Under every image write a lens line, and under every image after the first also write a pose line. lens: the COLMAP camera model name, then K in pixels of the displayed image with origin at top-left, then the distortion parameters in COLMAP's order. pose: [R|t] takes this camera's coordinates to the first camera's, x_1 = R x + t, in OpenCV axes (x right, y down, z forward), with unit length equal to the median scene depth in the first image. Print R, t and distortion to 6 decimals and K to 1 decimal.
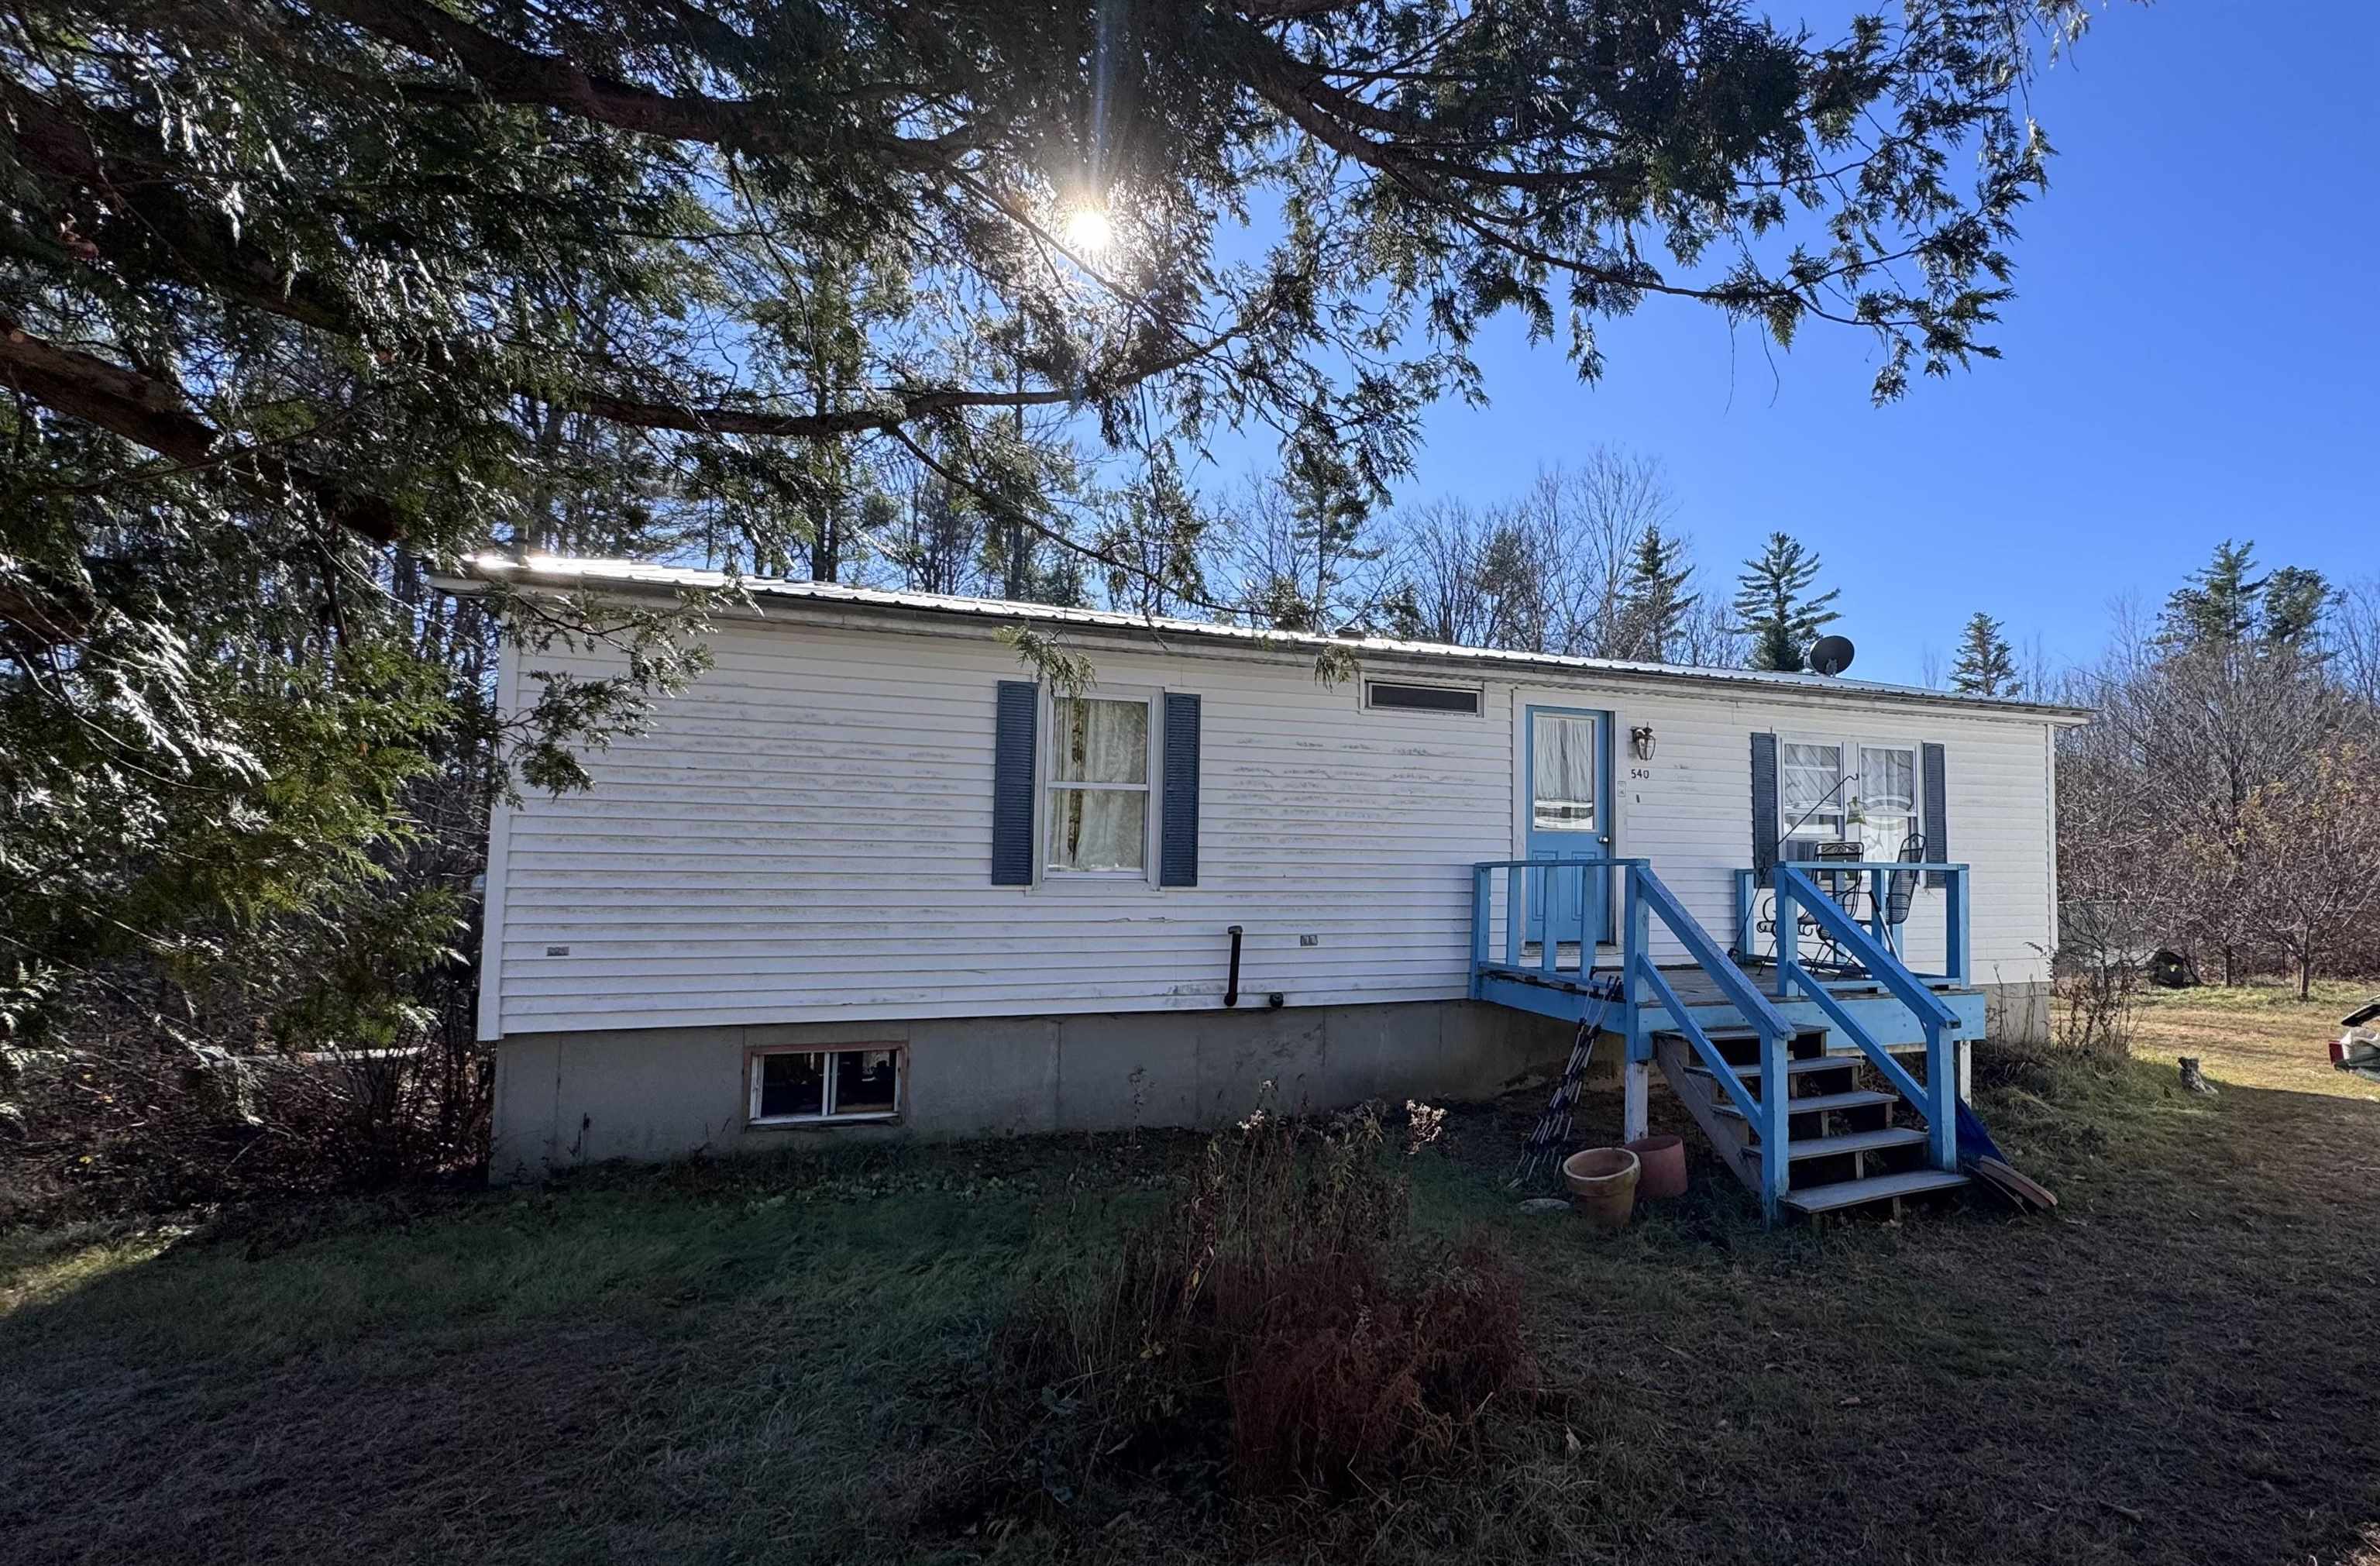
lens RADIAL K [[1322.9, 0, 1190.0], [0, 1322.9, 783.0], [0, 0, 1]] dist [-0.000333, 0.001432]
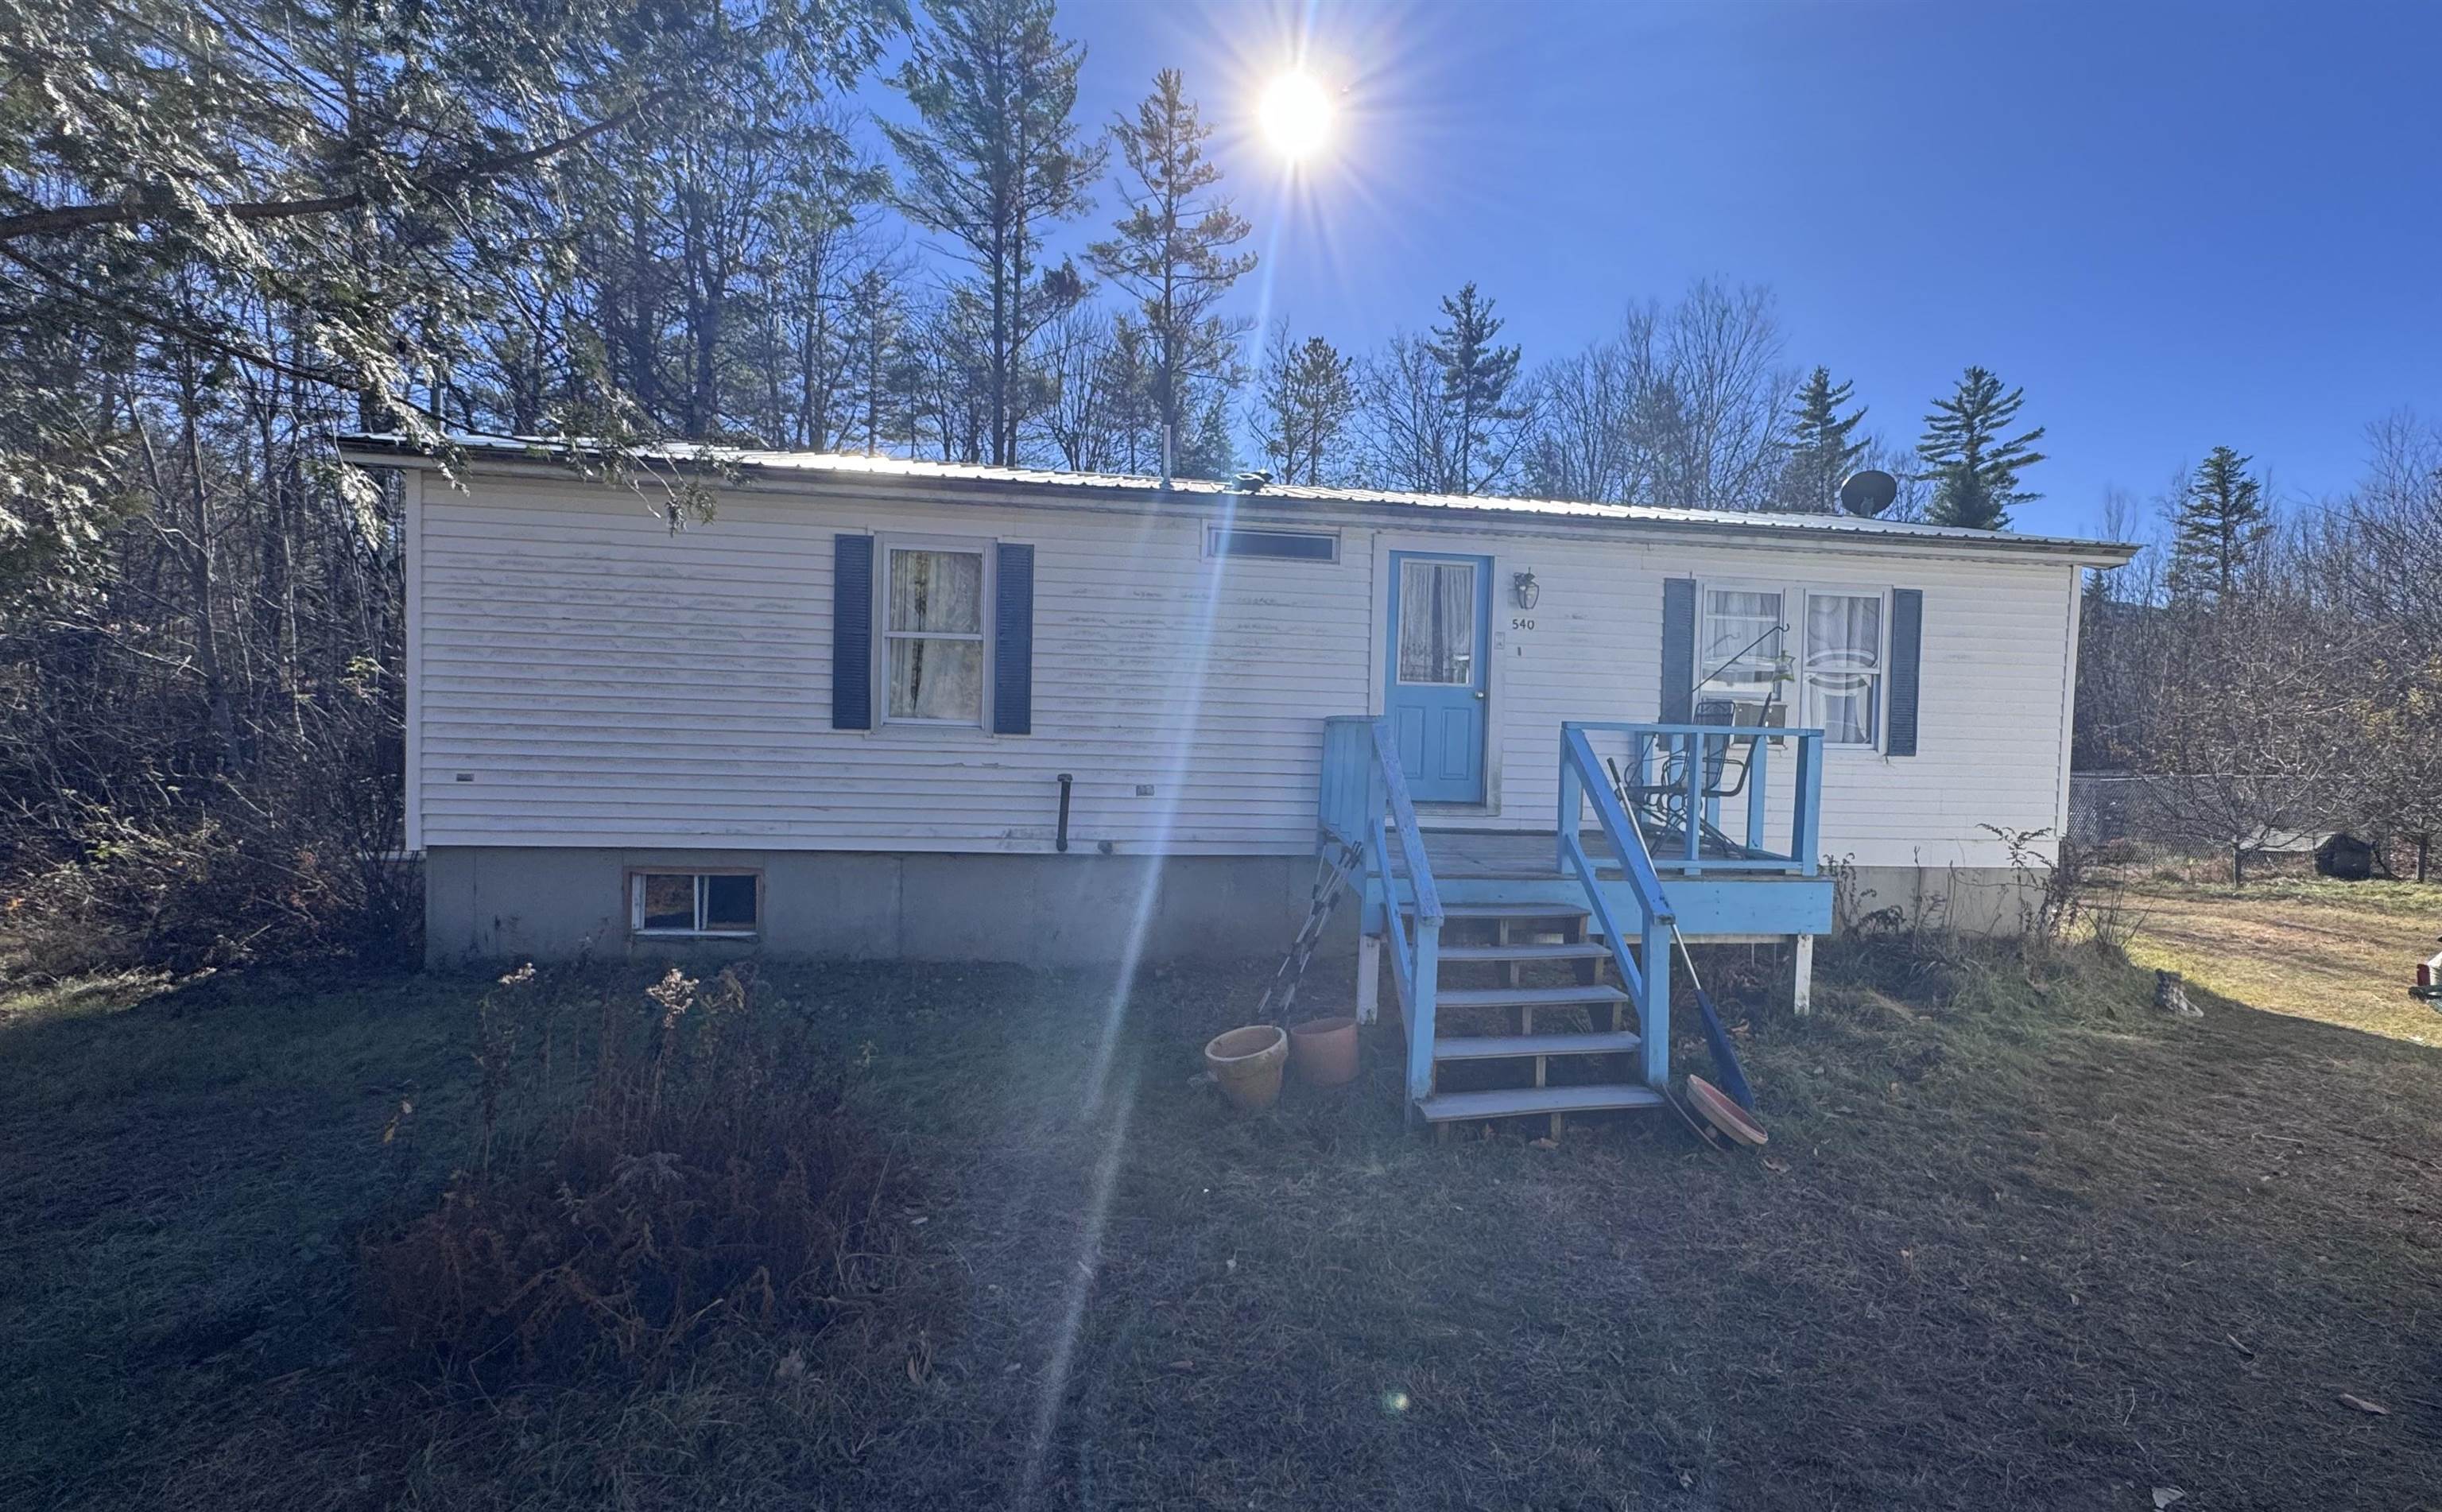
lens RADIAL K [[1139.2, 0, 1221.0], [0, 1139.2, 756.0], [0, 0, 1]] dist [0.001041, -0.000149]
pose [[0.966850, 0.028120, -0.253791, 0.371351], [-0.002580, 0.994943, 0.100409, 0.005741], [0.255332, -0.096426, 0.962033, 0.186787]]
